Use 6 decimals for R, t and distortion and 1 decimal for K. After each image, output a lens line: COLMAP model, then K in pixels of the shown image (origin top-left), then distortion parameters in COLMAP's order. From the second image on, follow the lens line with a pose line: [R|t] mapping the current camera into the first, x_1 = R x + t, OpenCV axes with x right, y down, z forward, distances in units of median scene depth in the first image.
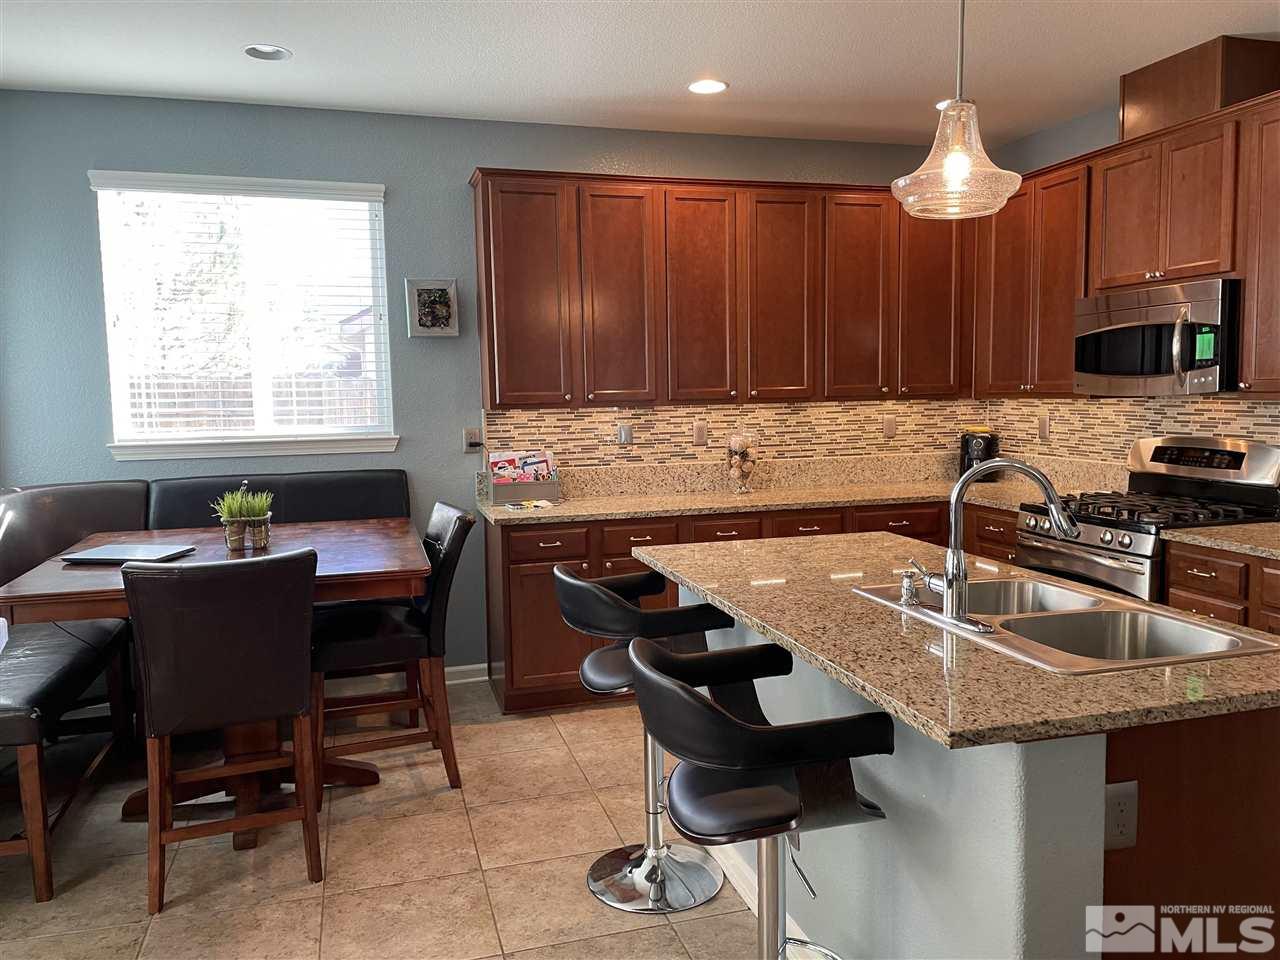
lens RADIAL K [[962.1, 0, 642.1], [0, 962.1, 472.5], [0, 0, 1]] dist [0.094065, -0.122096]
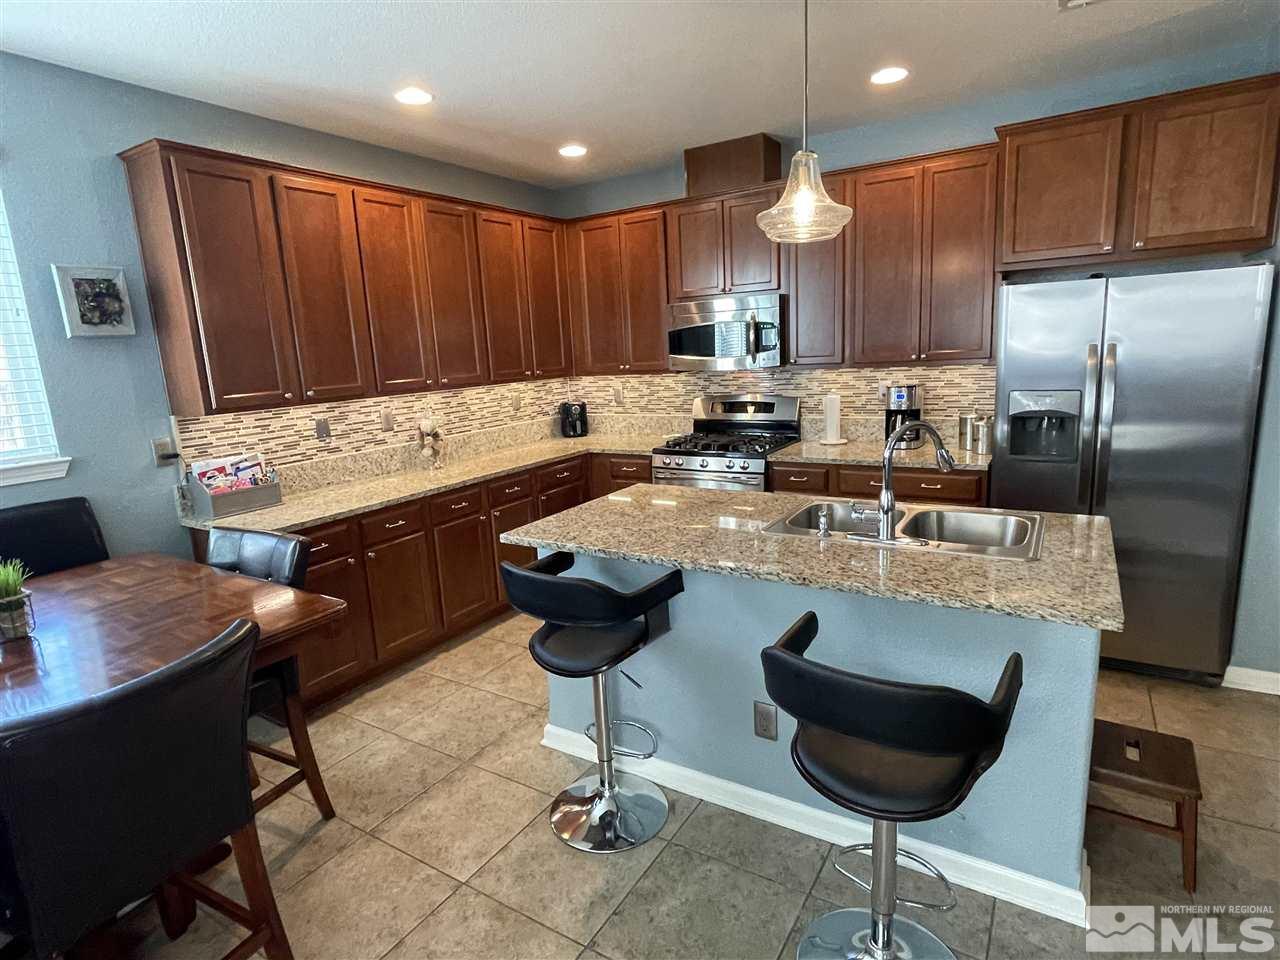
lens RADIAL K [[684.1, 0, 636.6], [0, 684.1, 481.4], [0, 0, 1]] dist [0.025193, -0.041896]
pose [[0.748200, -0.150438, 0.646193, -0.263939], [0.097787, 0.988322, 0.116864, -0.037649], [-0.656227, -0.024248, 0.754174, 0.231114]]
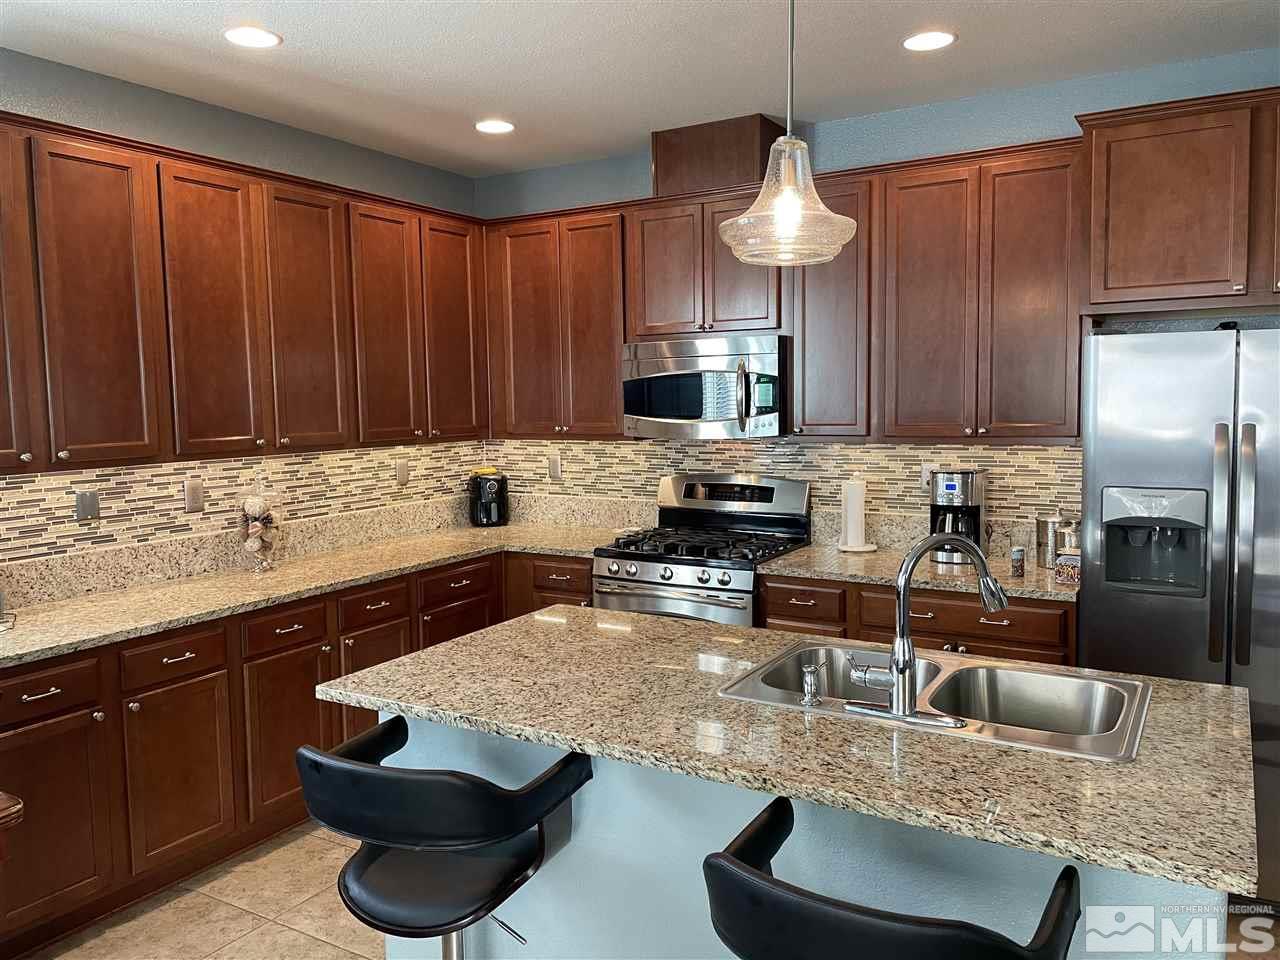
lens RADIAL K [[962.1, 0, 642.1], [0, 962.1, 472.5], [0, 0, 1]] dist [0.094065, -0.122096]
pose [[0.732073, -0.050235, 0.679371, -0.211409], [0.063898, 0.997944, 0.004937, -0.043132], [-0.678222, 0.039797, 0.733778, 0.230576]]
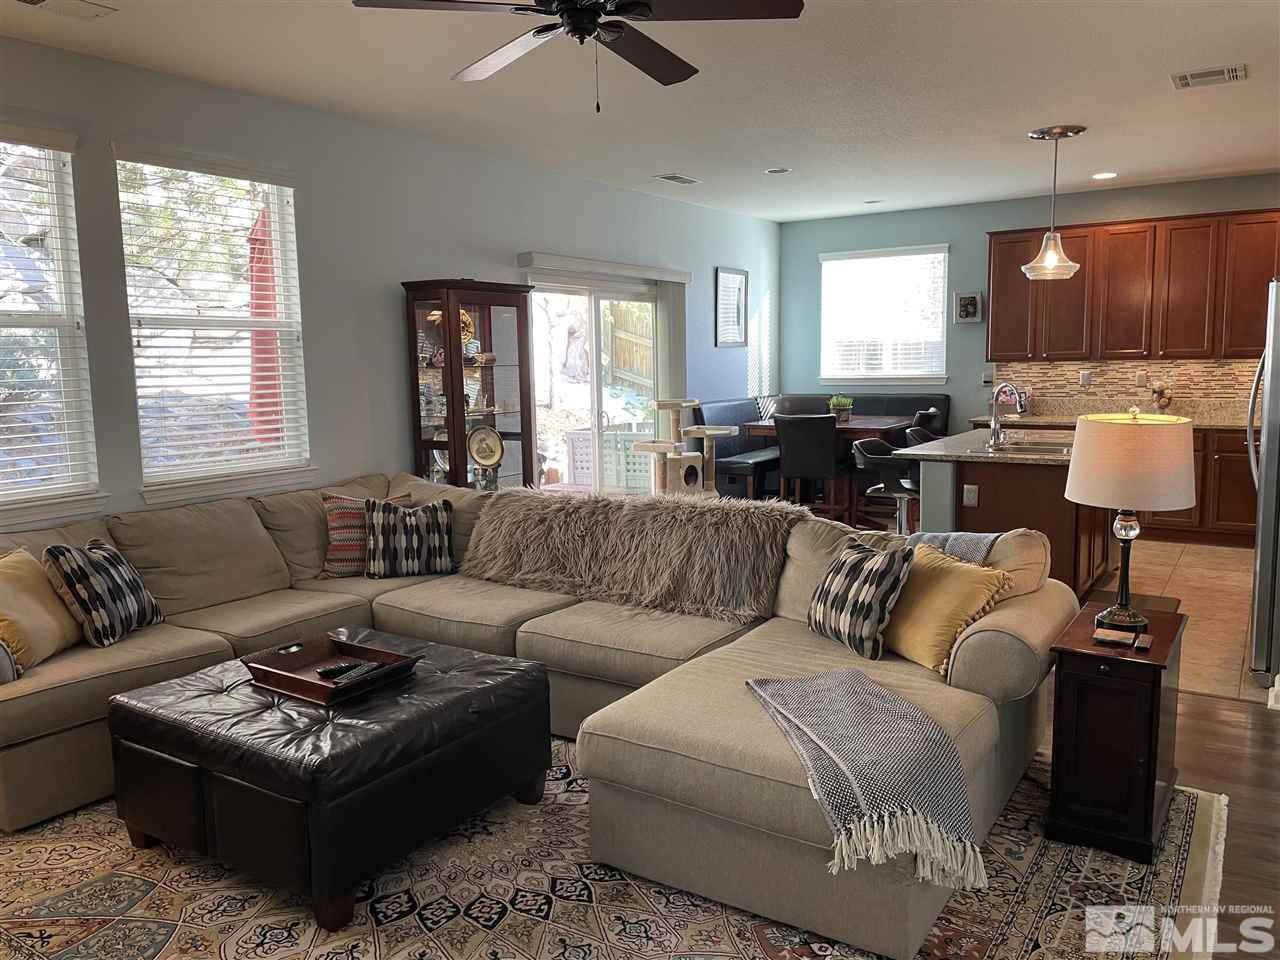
lens RADIAL K [[962.1, 0, 642.1], [0, 962.1, 472.5], [0, 0, 1]] dist [0.094065, -0.122096]
pose [[0.656465, 0.097362, -0.748047, 0.774999], [-0.059266, 0.995227, 0.077524, 0.036514], [0.752025, -0.006558, 0.659102, -0.678982]]
